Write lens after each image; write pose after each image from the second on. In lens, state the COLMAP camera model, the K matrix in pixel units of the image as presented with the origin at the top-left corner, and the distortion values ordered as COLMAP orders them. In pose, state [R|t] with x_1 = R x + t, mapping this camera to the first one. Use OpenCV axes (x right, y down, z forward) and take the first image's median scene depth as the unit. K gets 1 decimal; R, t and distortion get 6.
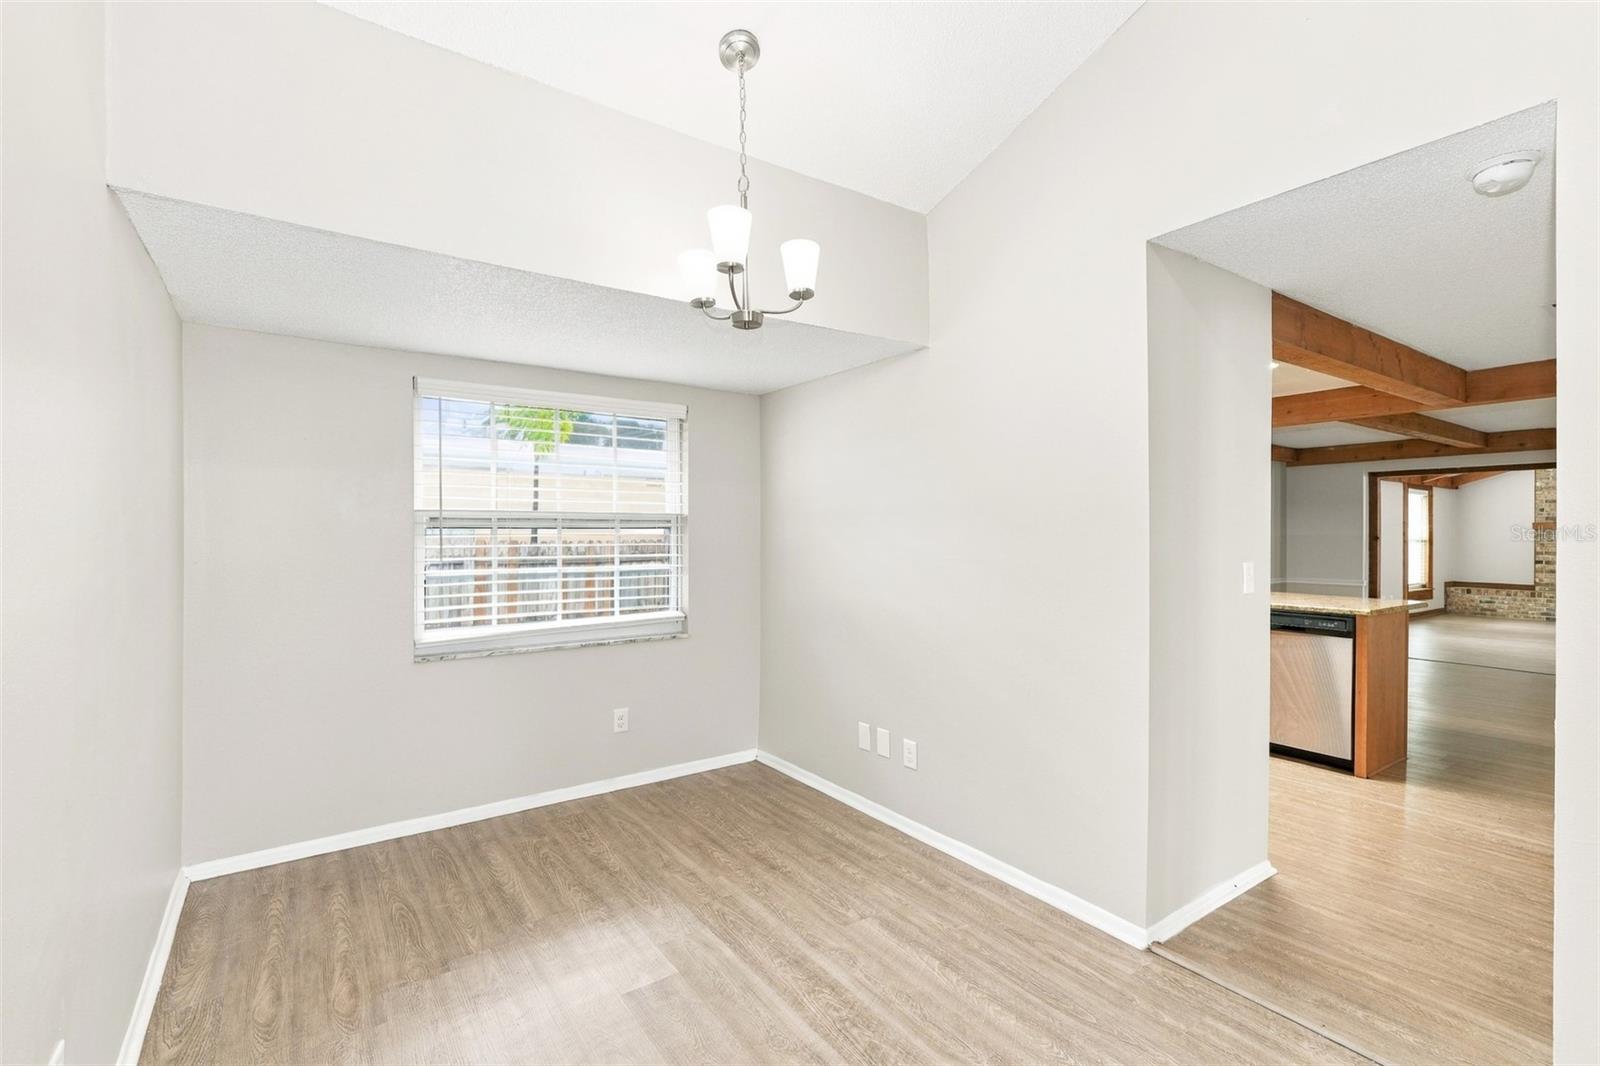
lens RADIAL K [[739.8, 0, 804.9], [0, 739.8, 540.7], [0, 0, 1]] dist [-0.001833, 0.000195]
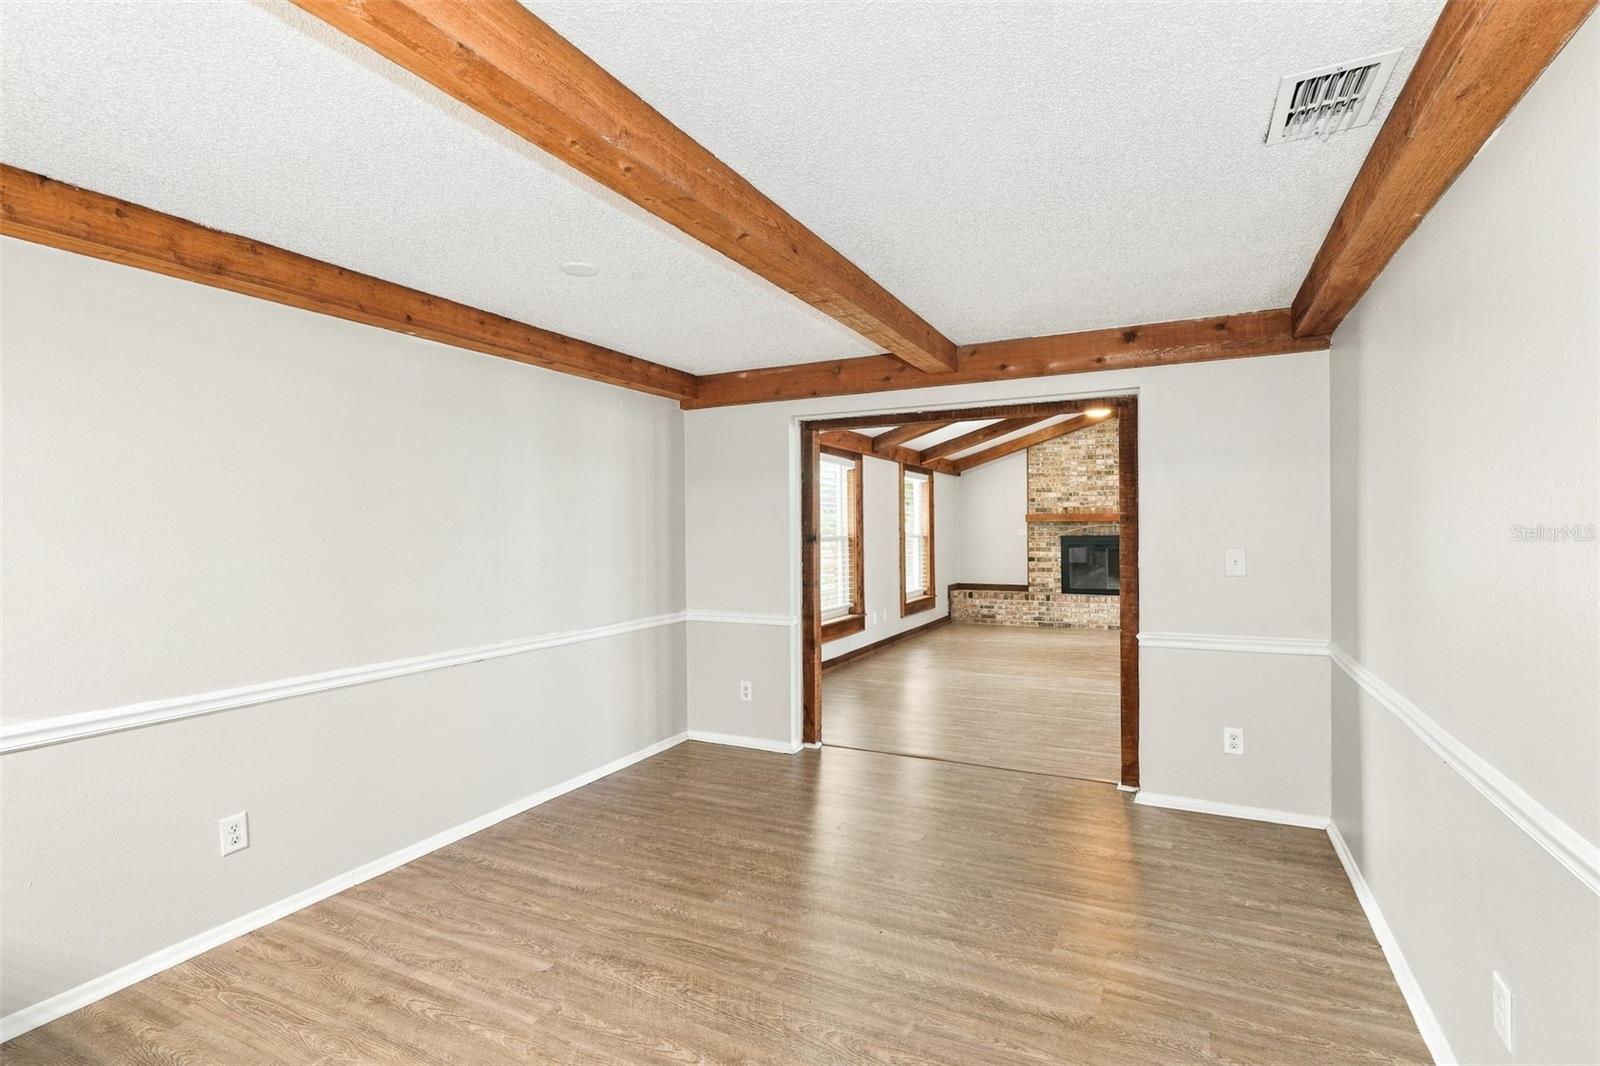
lens RADIAL K [[739.8, 0, 793.1], [0, 739.8, 529.1], [0, 0, 1]] dist [-0.001833, 0.000195]
pose [[0.892089, -0.007291, 0.451800, 0.341535], [0.010849, 0.999927, -0.005287, -0.005662], [-0.451729, 0.009618, 0.892103, 0.340918]]
